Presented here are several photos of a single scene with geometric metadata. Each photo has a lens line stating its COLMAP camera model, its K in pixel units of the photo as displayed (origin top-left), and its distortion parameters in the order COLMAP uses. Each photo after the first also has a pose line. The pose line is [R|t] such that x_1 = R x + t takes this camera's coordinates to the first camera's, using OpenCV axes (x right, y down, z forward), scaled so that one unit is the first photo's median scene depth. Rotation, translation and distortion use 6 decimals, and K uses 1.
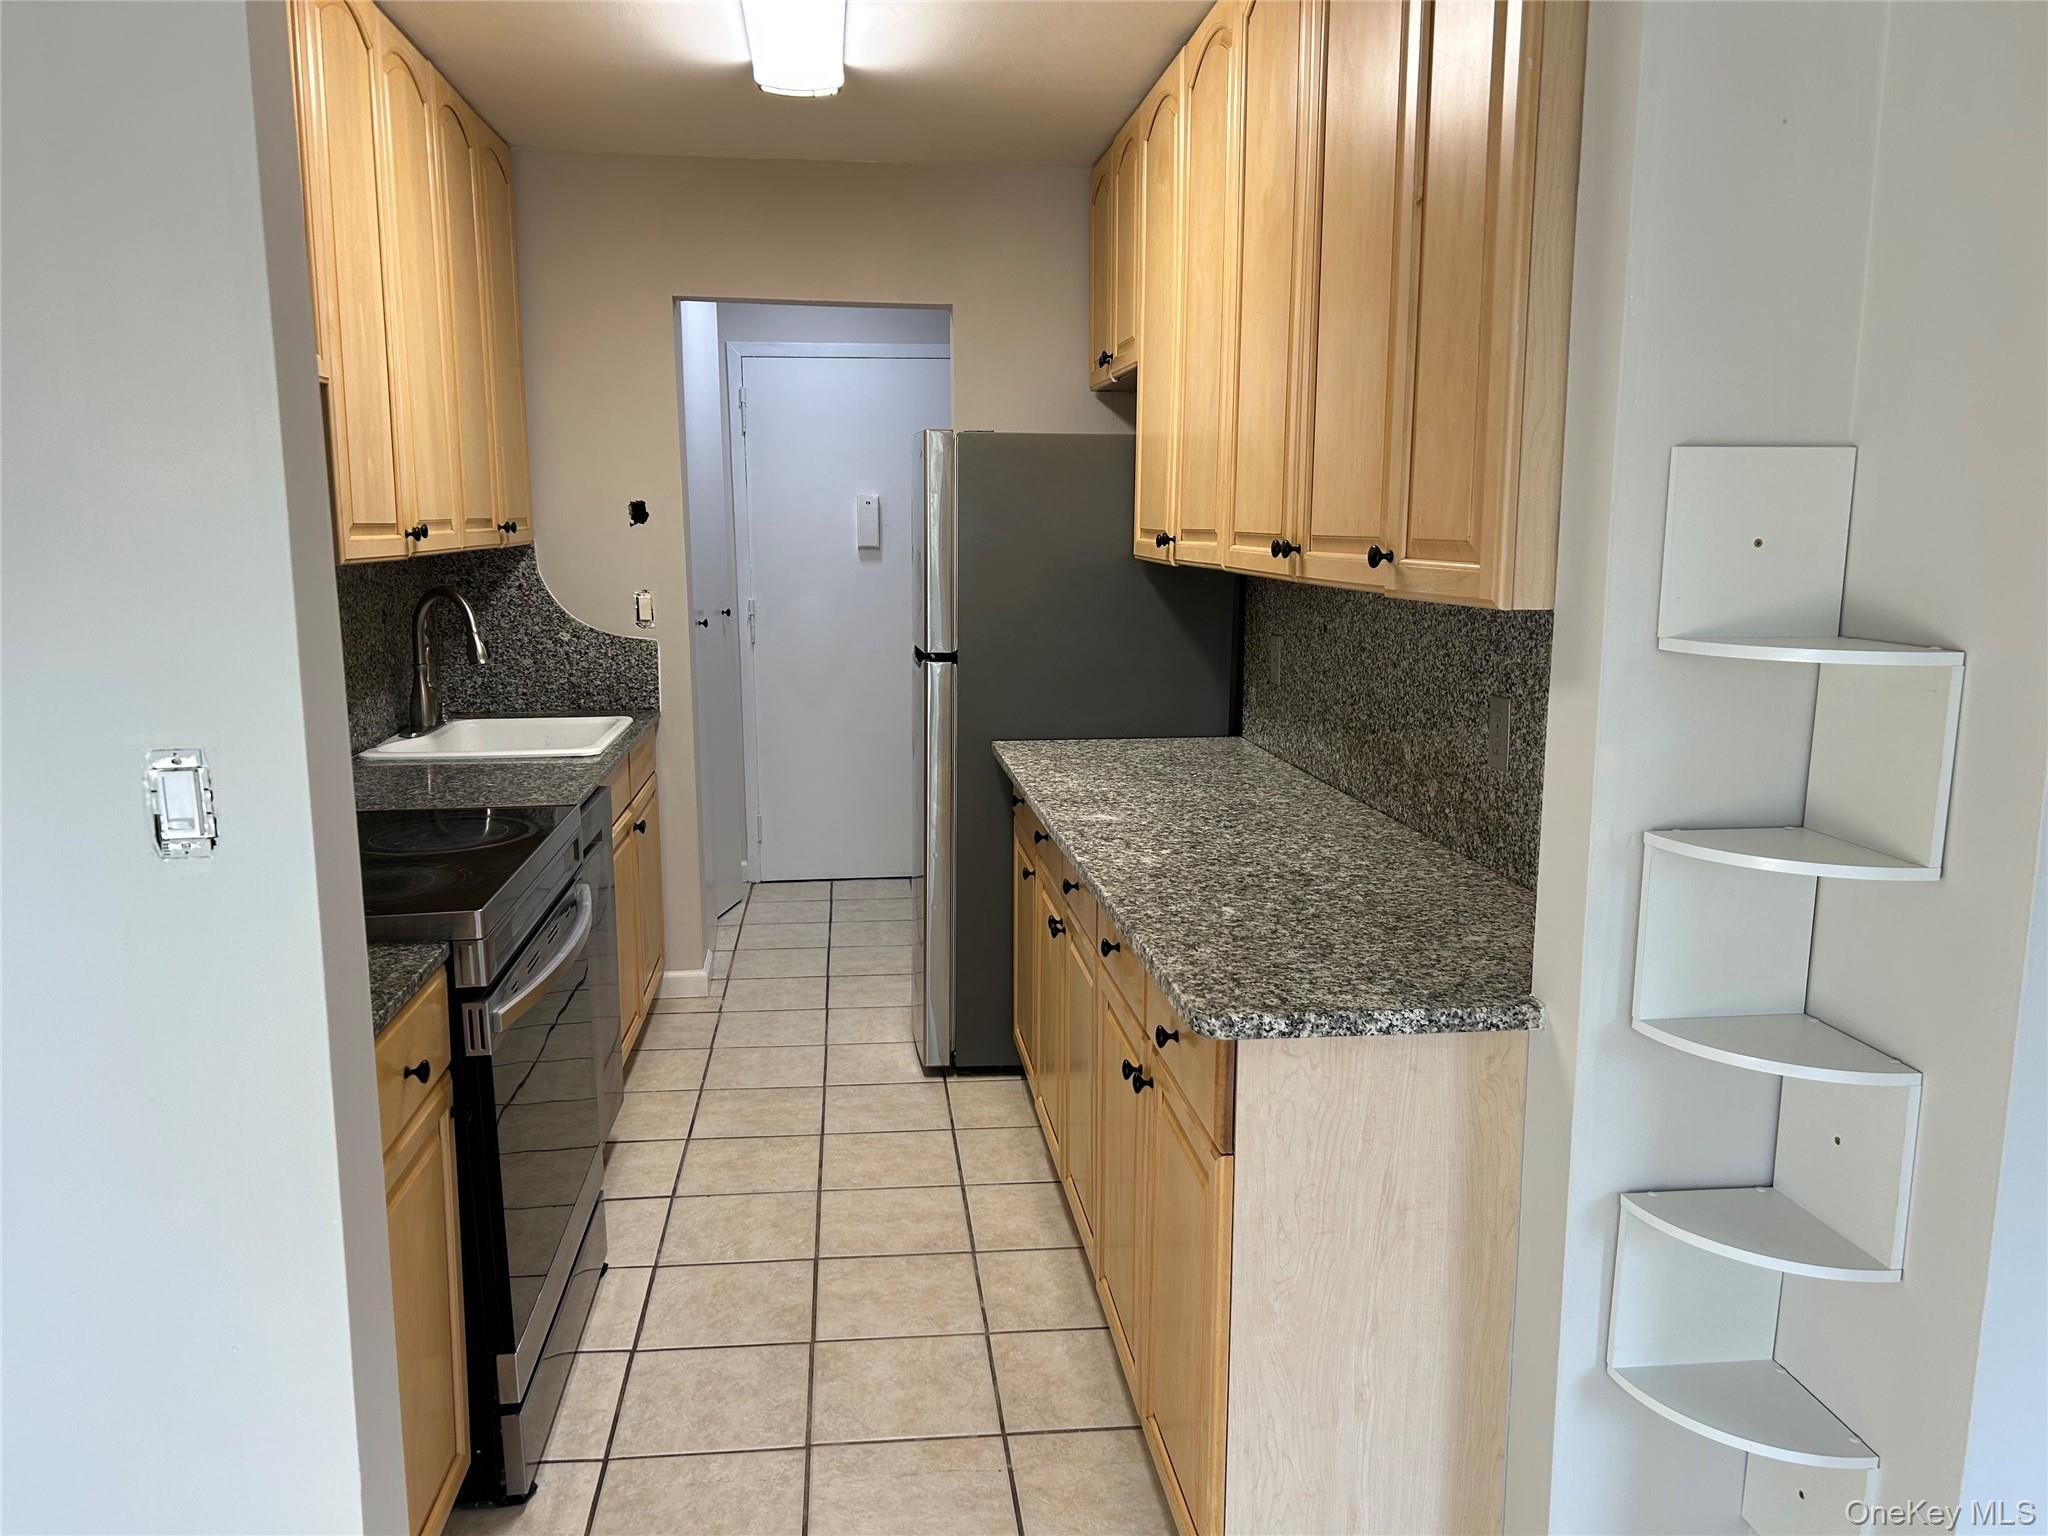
lens RADIAL K [[1536.8, 0, 989.0], [0, 1536.8, 760.7], [0, 0, 1]] dist [0.036643, -0.087254]
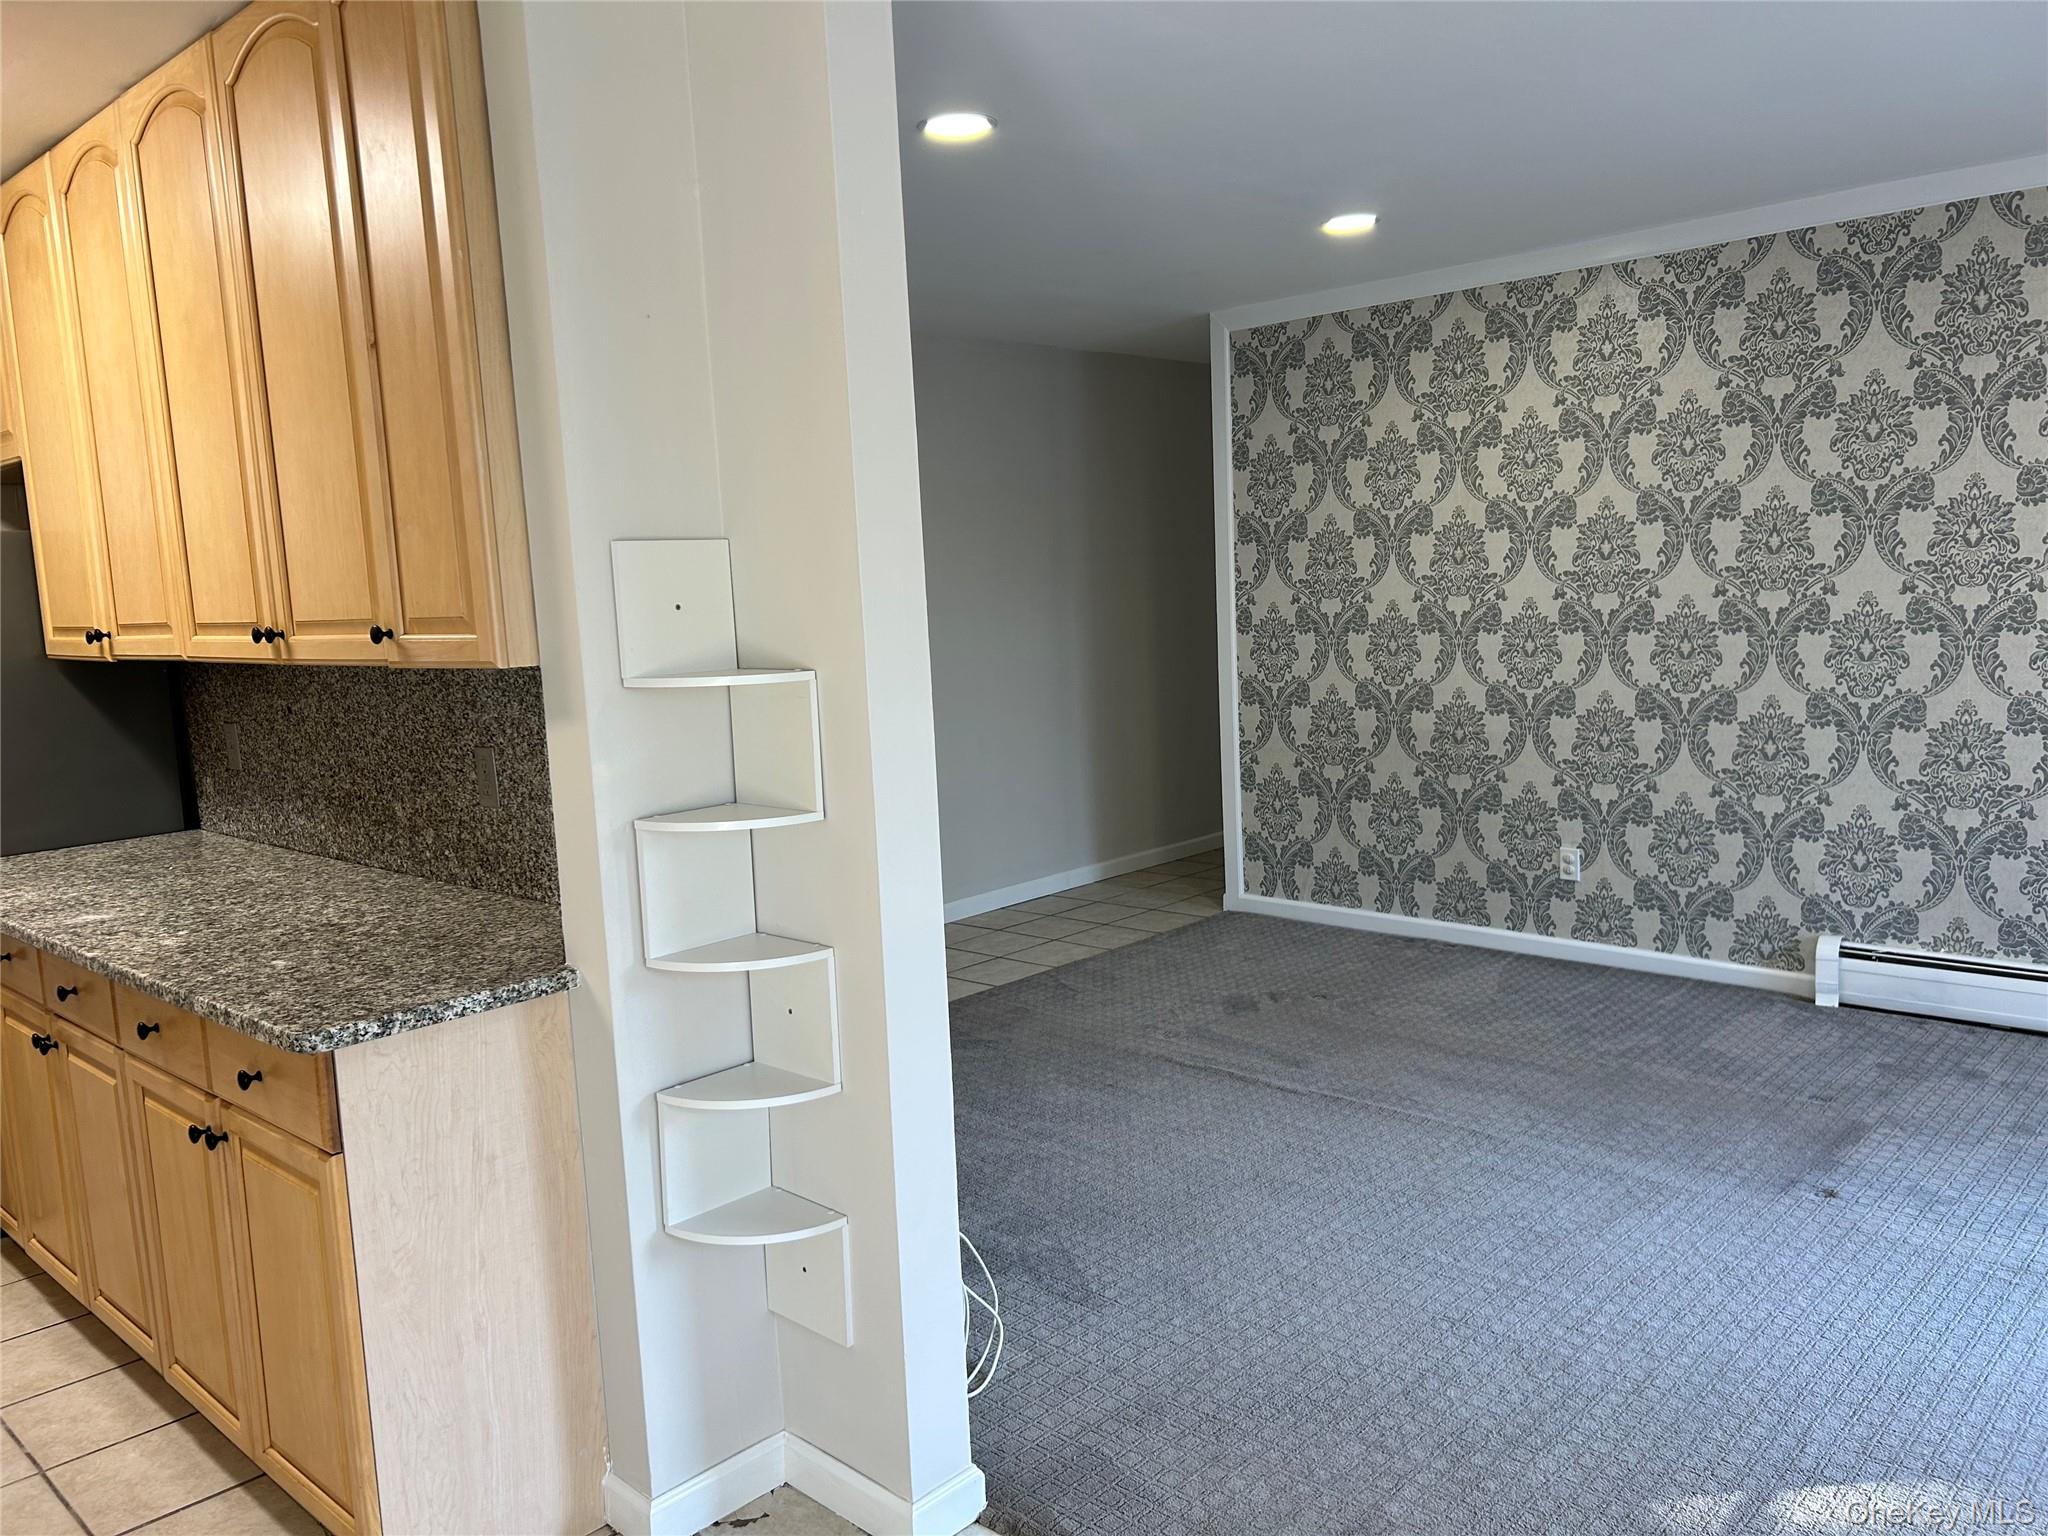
lens RADIAL K [[1554.5, 0, 1024.0], [0, 1554.5, 768.0], [0, 0, 1]] dist [0.033405, -0.007514]
pose [[0.754002, -0.118767, 0.646046, -0.178140], [0.149439, 0.988744, 0.007356, 0.037266], [-0.639648, 0.090998, 0.763263, -0.246797]]
